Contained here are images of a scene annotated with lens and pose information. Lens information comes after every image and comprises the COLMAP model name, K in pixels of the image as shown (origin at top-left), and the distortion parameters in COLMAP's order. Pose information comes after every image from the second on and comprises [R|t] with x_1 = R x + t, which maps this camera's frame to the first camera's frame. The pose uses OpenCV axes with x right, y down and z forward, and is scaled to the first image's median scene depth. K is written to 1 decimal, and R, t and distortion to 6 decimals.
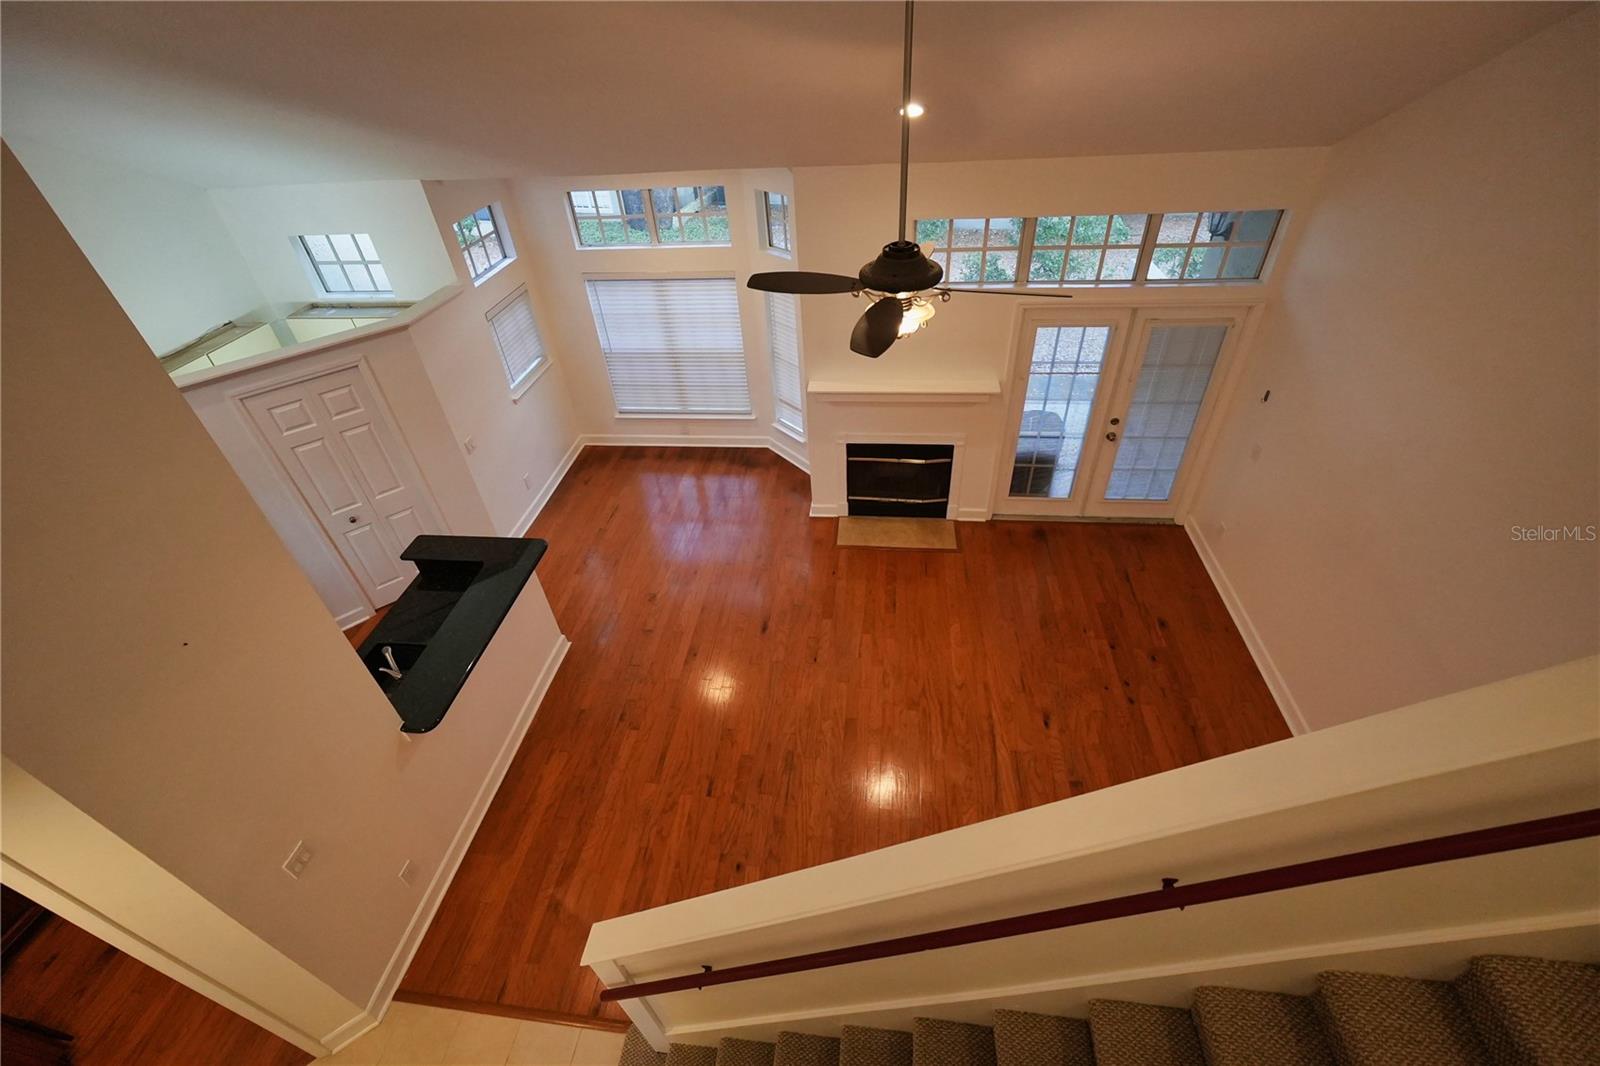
lens RADIAL K [[671.3, 0, 792.9], [0, 671.3, 526.8], [0, 0, 1]] dist [-0.012403, 0.000220]
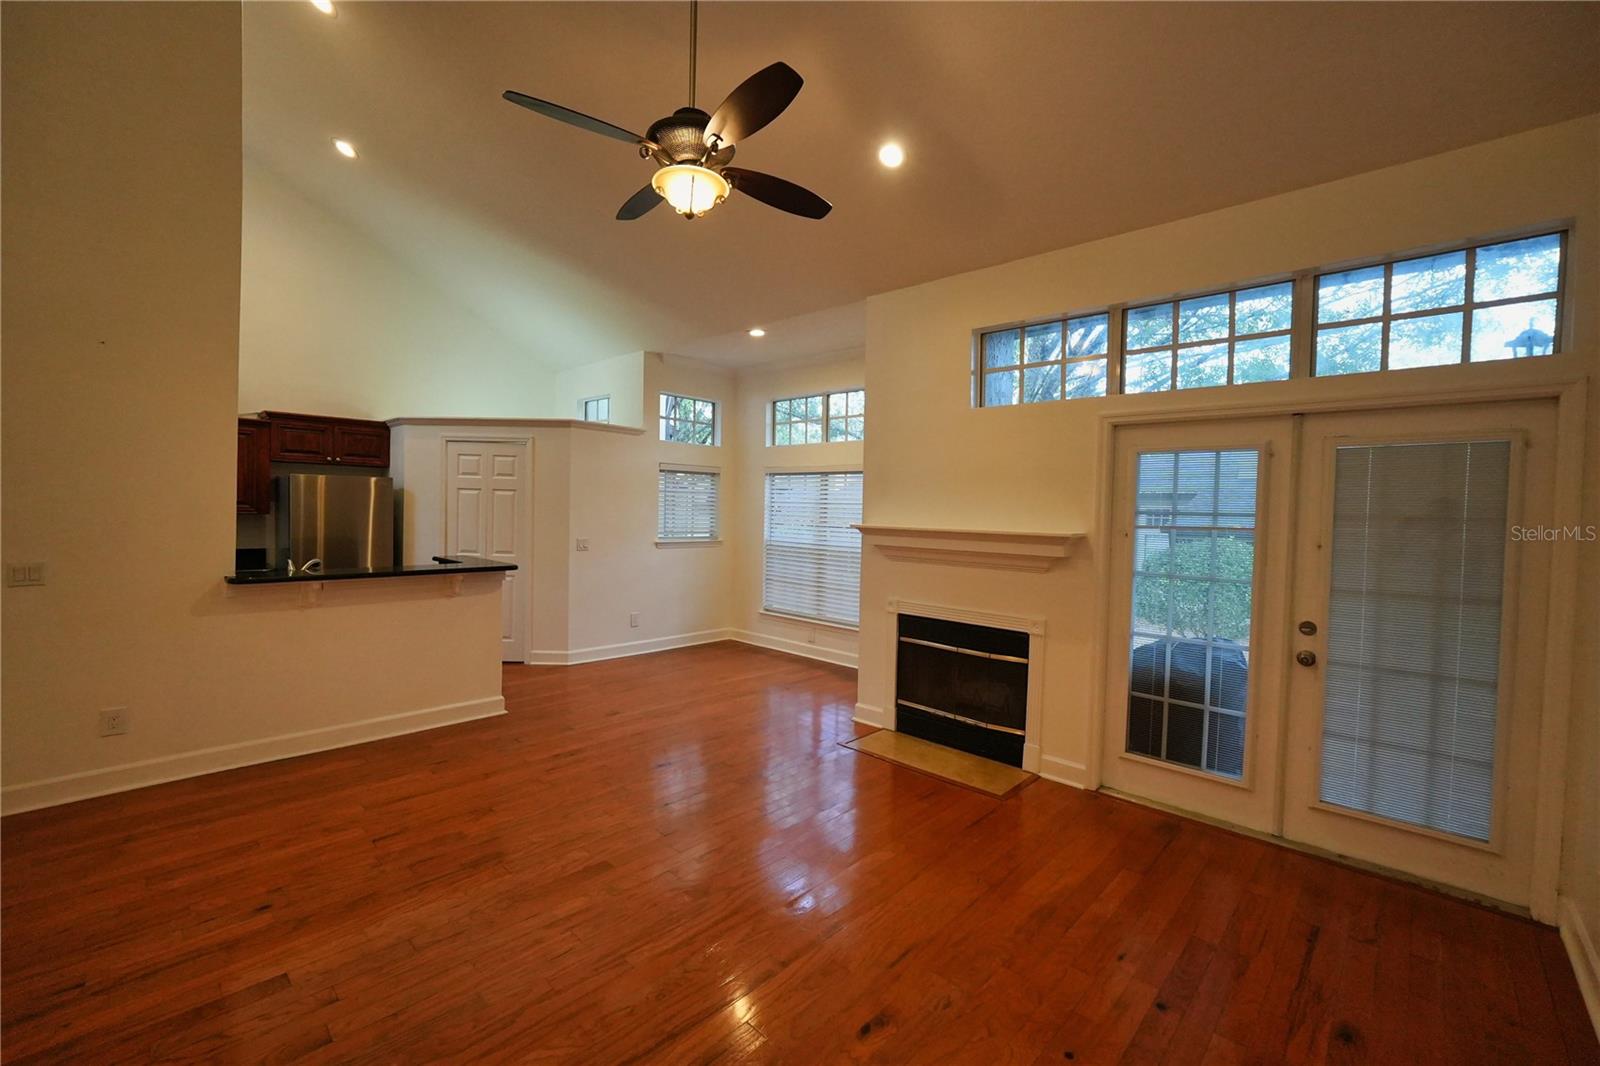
lens RADIAL K [[678.2, 0, 795.4], [0, 678.2, 530.1], [0, 0, 1]] dist [-0.001148, 0.000650]
pose [[0.798685, 0.102487, -0.592958, 0.430137], [-0.430416, 0.785932, -0.443908, 0.193355], [0.420530, 0.609761, 0.671824, 0.365344]]
